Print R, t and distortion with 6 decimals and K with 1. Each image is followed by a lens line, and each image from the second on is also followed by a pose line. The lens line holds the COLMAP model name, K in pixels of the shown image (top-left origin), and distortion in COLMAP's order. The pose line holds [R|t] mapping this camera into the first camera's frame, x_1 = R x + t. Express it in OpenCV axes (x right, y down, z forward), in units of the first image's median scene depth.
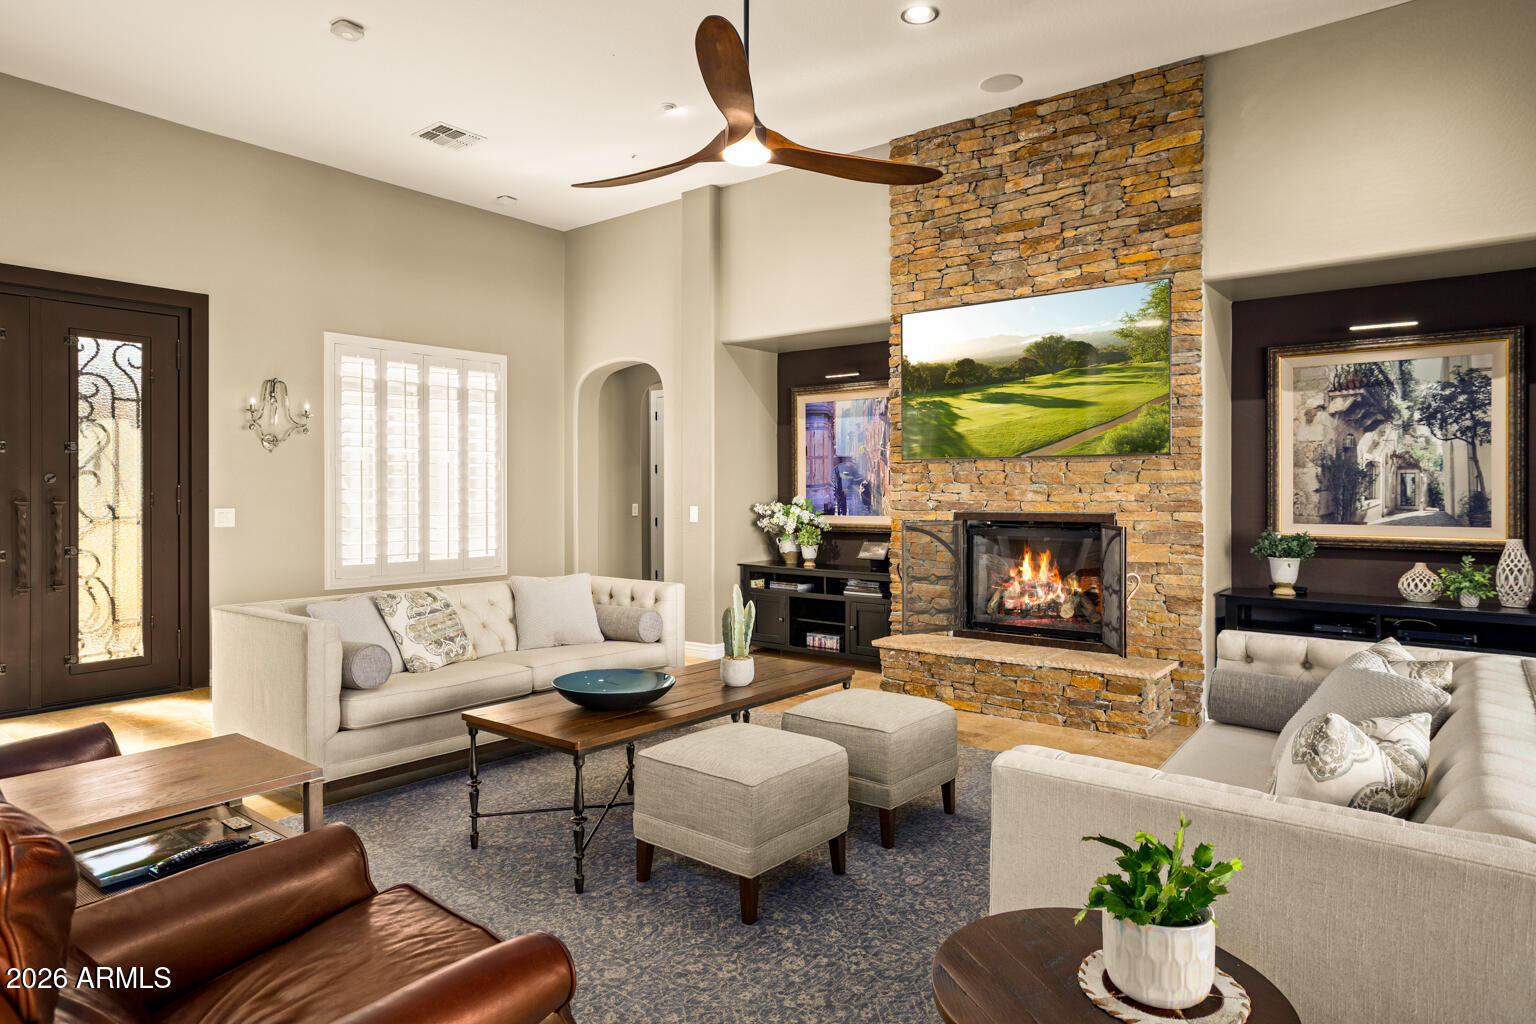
lens RADIAL K [[920.7, 0, 767.4], [0, 920.7, 500.6], [0, 0, 1]] dist [-0.001762, -0.000103]
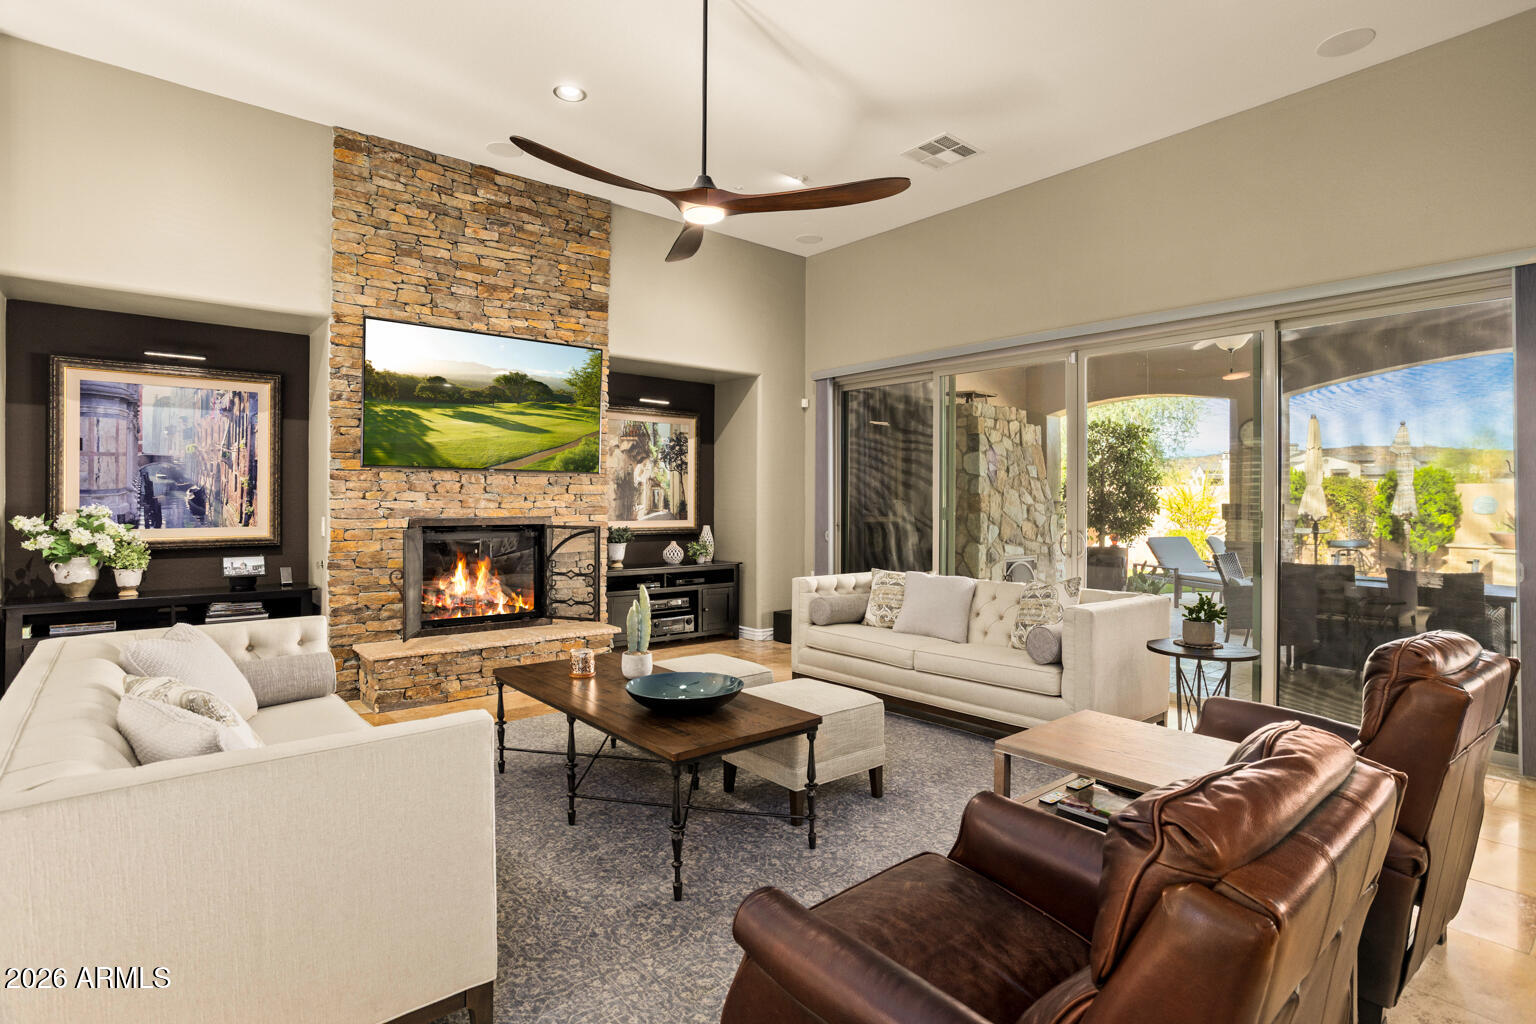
lens RADIAL K [[790.6, 0, 768.2], [0, 790.6, 509.7], [0, 0, 1]] dist [-0.023777, 0.000409]
pose [[0.207297, -0.011161, 0.978214, -0.629319], [0.005670, 0.999932, 0.010208, -0.005476], [-0.978262, 0.003430, 0.207346, 0.449609]]
